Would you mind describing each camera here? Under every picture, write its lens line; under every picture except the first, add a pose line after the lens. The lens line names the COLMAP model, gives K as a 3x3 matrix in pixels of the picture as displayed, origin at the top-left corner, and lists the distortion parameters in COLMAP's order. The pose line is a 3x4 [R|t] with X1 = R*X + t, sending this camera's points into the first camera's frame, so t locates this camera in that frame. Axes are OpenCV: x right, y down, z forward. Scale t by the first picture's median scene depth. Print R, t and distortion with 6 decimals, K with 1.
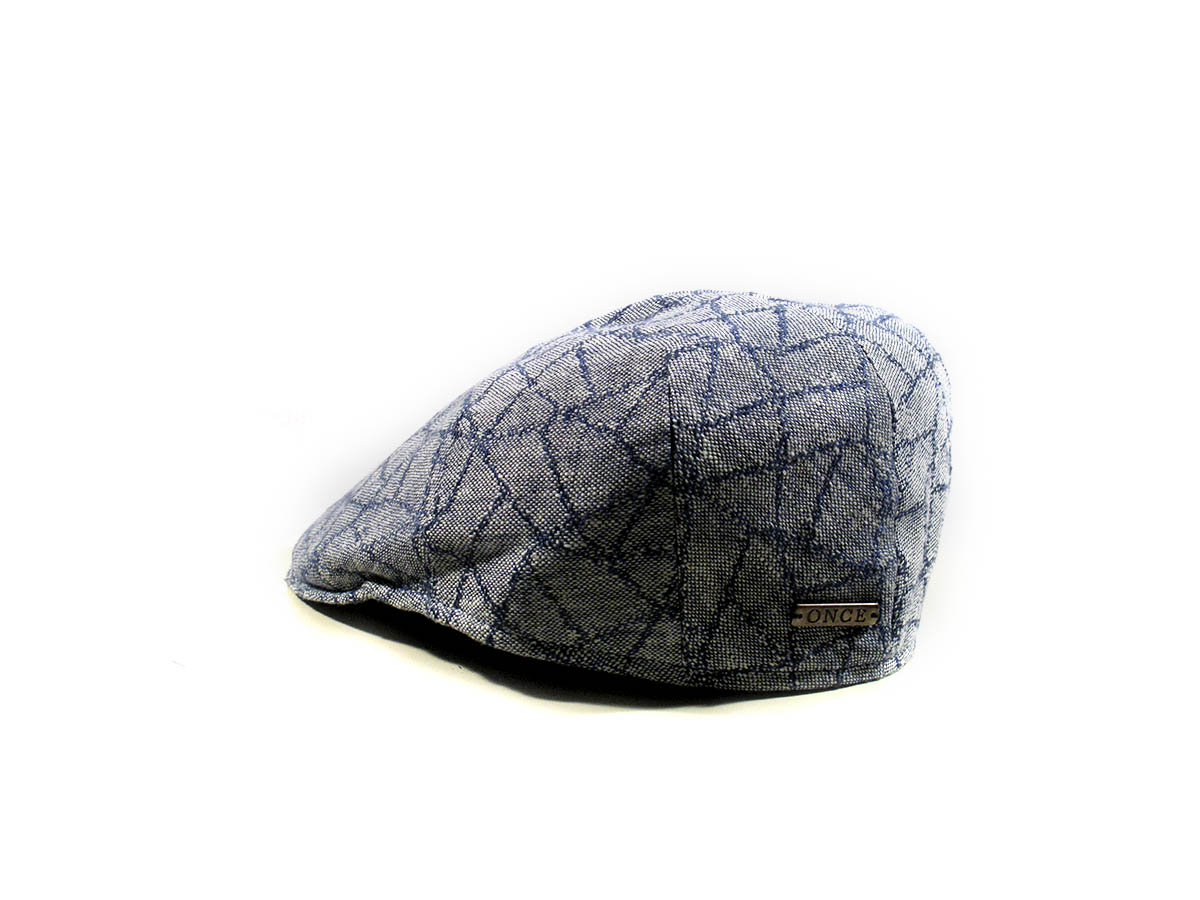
lens RADIAL K [[2548.8, 0, 599.6], [0, 2548.8, 450.3], [0, 0, 1]] dist [-0.012430, 0.000000]
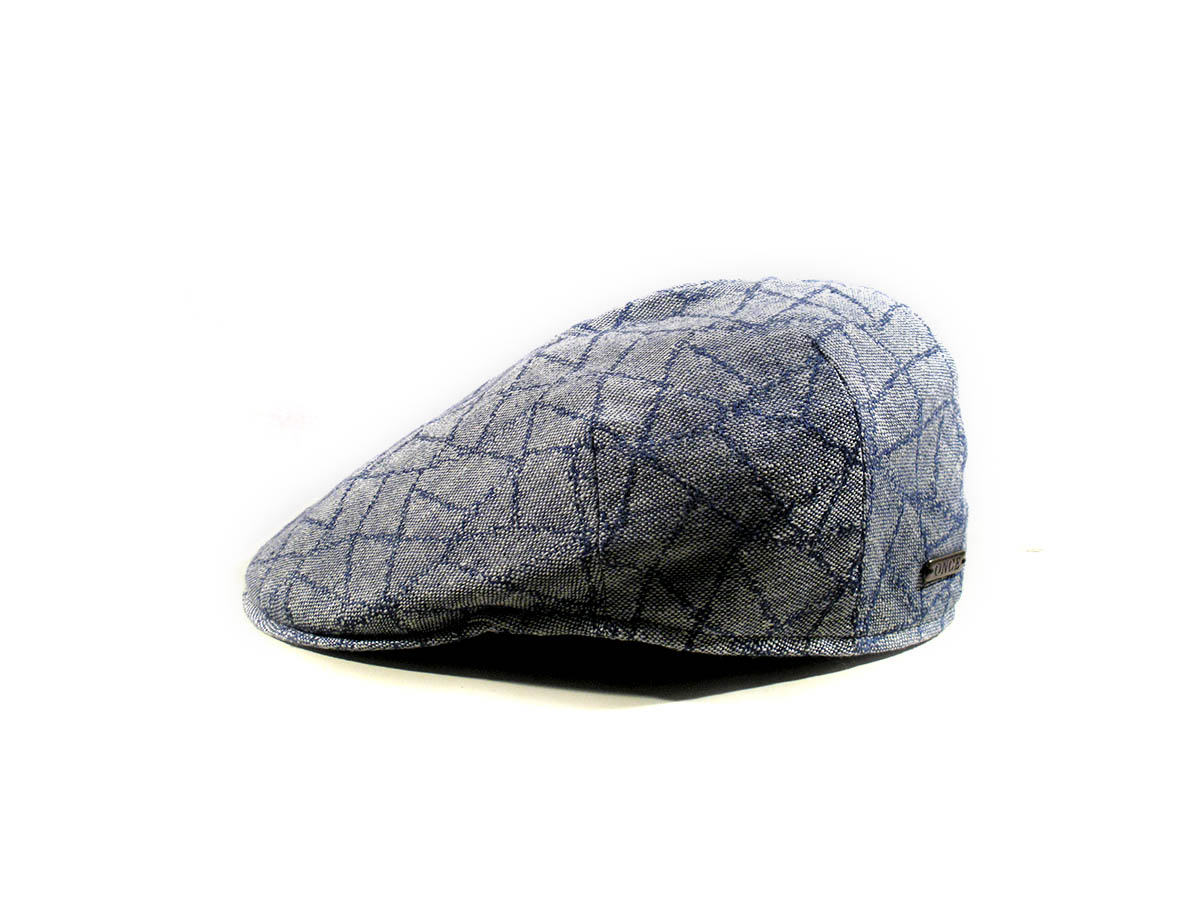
lens RADIAL K [[2548.8, 0, 600.2], [0, 2548.8, 449.0], [0, 0, 1]] dist [-0.012430, 0.000000]
pose [[0.826889, -0.132366, 0.546565, -0.612076], [0.131633, 0.990462, 0.040722, -0.047023], [-0.546742, 0.038273, 0.836426, 0.185046]]
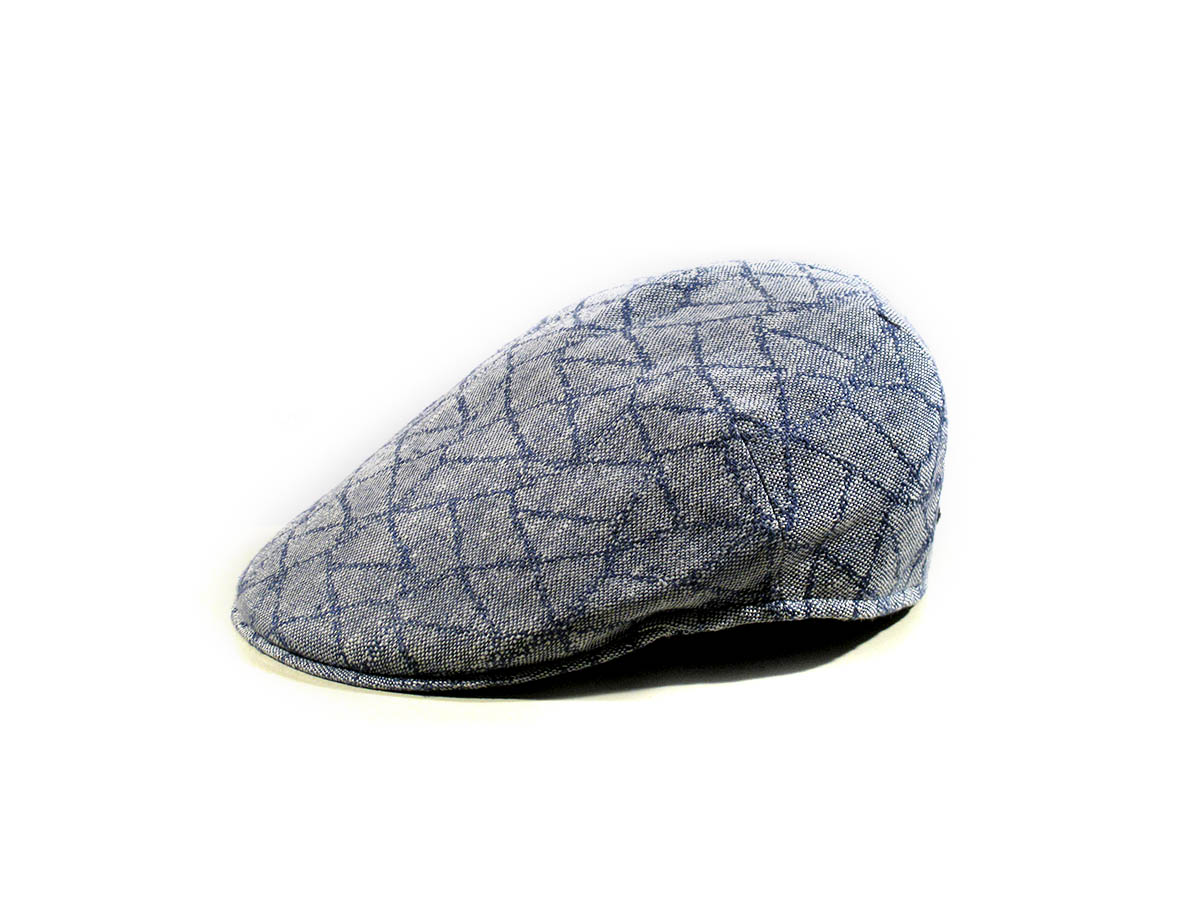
lens RADIAL K [[2548.8, 0, 600.0], [0, 2548.8, 451.4], [0, 0, 1]] dist [-0.012430, 0.000000]
pose [[0.366688, -0.223362, 0.903133, -1.012606], [0.217513, 0.964430, 0.150208, -0.168818], [-0.904560, 0.141364, 0.402229, 0.674390]]
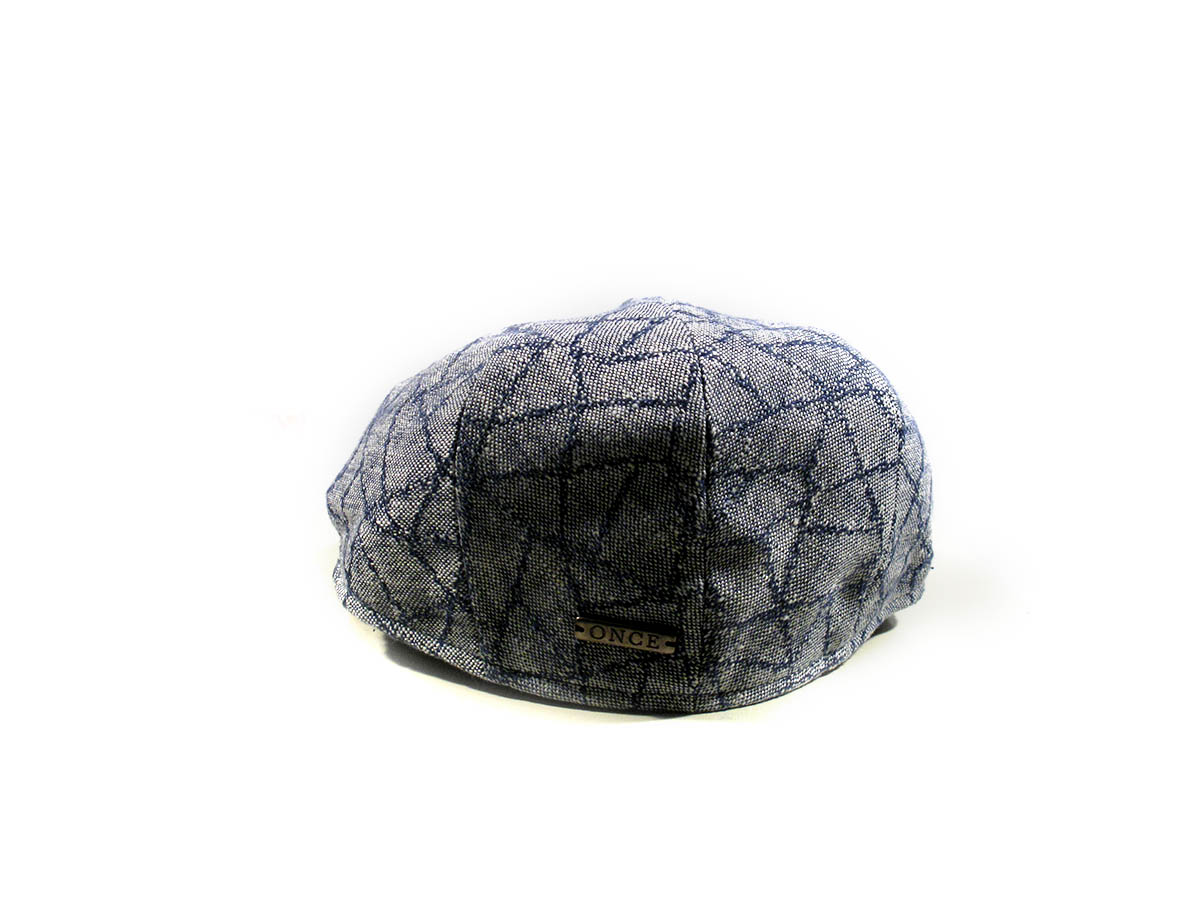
lens RADIAL K [[2548.8, 0, 600.1], [0, 2548.8, 449.5], [0, 0, 1]] dist [-0.012430, 0.000000]
pose [[0.828584, 0.131038, -0.544313, 0.611204], [-0.131203, 0.990598, 0.038751, -0.042710], [0.544274, 0.039307, 0.837986, 0.179482]]
